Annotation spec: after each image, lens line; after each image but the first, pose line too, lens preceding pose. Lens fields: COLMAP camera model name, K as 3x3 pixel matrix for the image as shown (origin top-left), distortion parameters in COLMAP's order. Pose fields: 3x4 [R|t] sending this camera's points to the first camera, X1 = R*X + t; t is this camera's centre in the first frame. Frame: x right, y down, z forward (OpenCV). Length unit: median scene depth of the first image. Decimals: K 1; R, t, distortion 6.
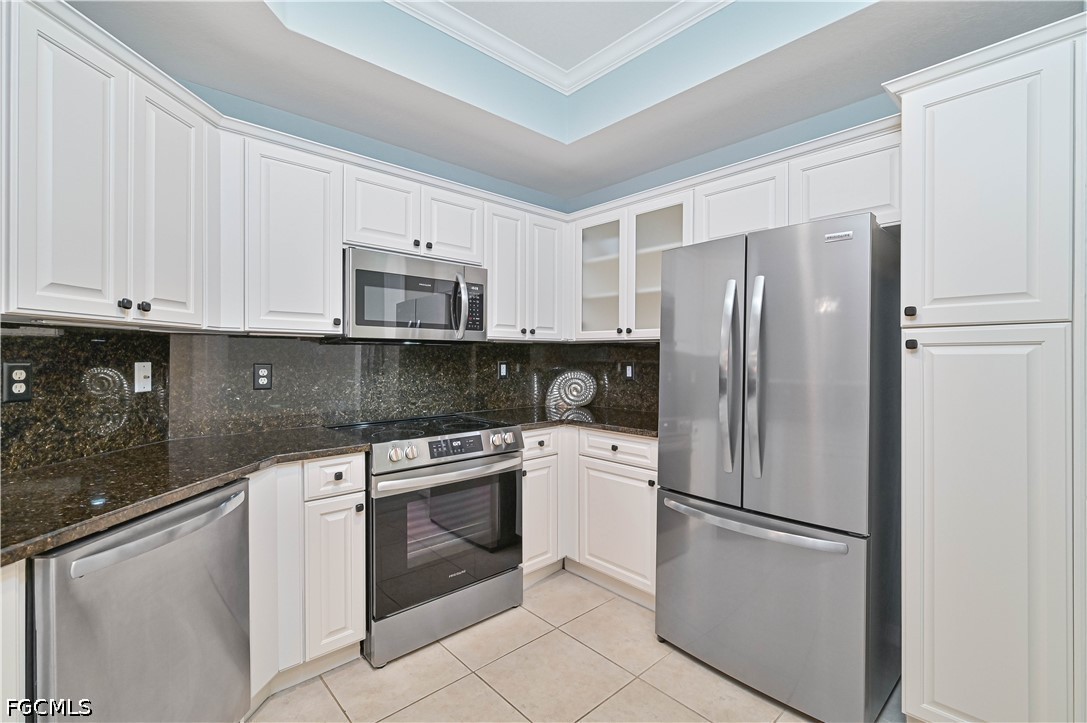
lens RADIAL K [[480.1, 0, 543.5], [0, 480.1, 361.5], [0, 0, 1]] dist [-0.000335, 0.000002]
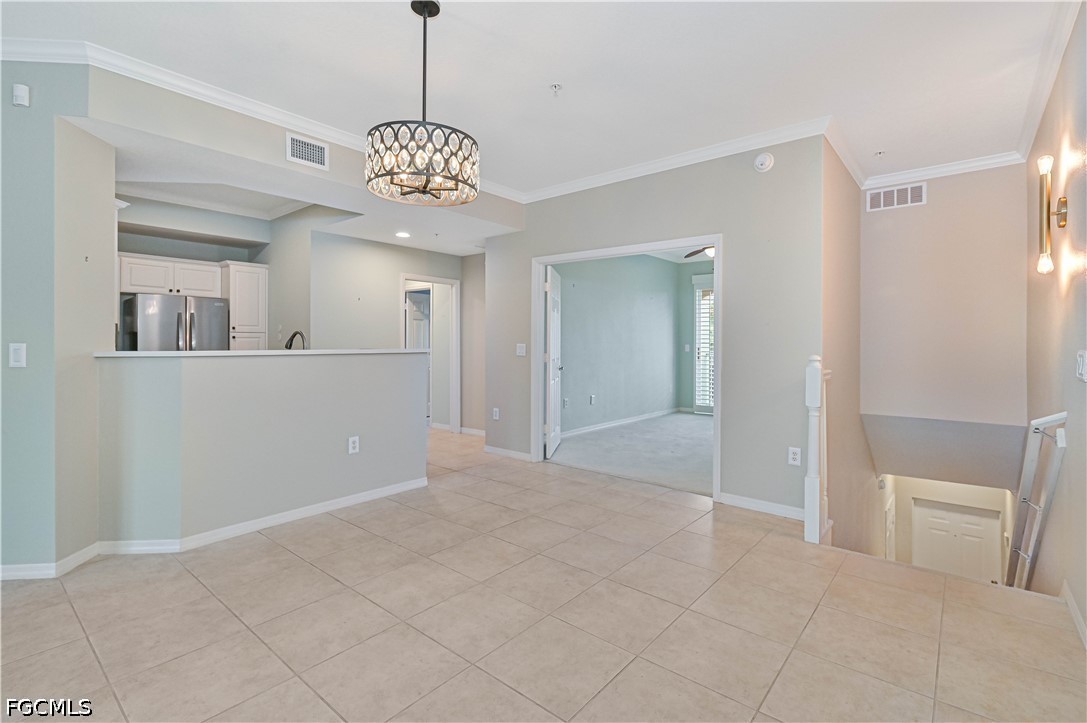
lens RADIAL K [[501.6, 0, 547.4], [0, 501.6, 342.7], [0, 0, 1]] dist [0.000036, 0.000309]
pose [[-0.137927, -0.002086, 0.990440, -2.320708], [0.008130, 0.999962, 0.003239, 0.007835], [-0.990409, 0.008499, -0.137905, -0.567933]]
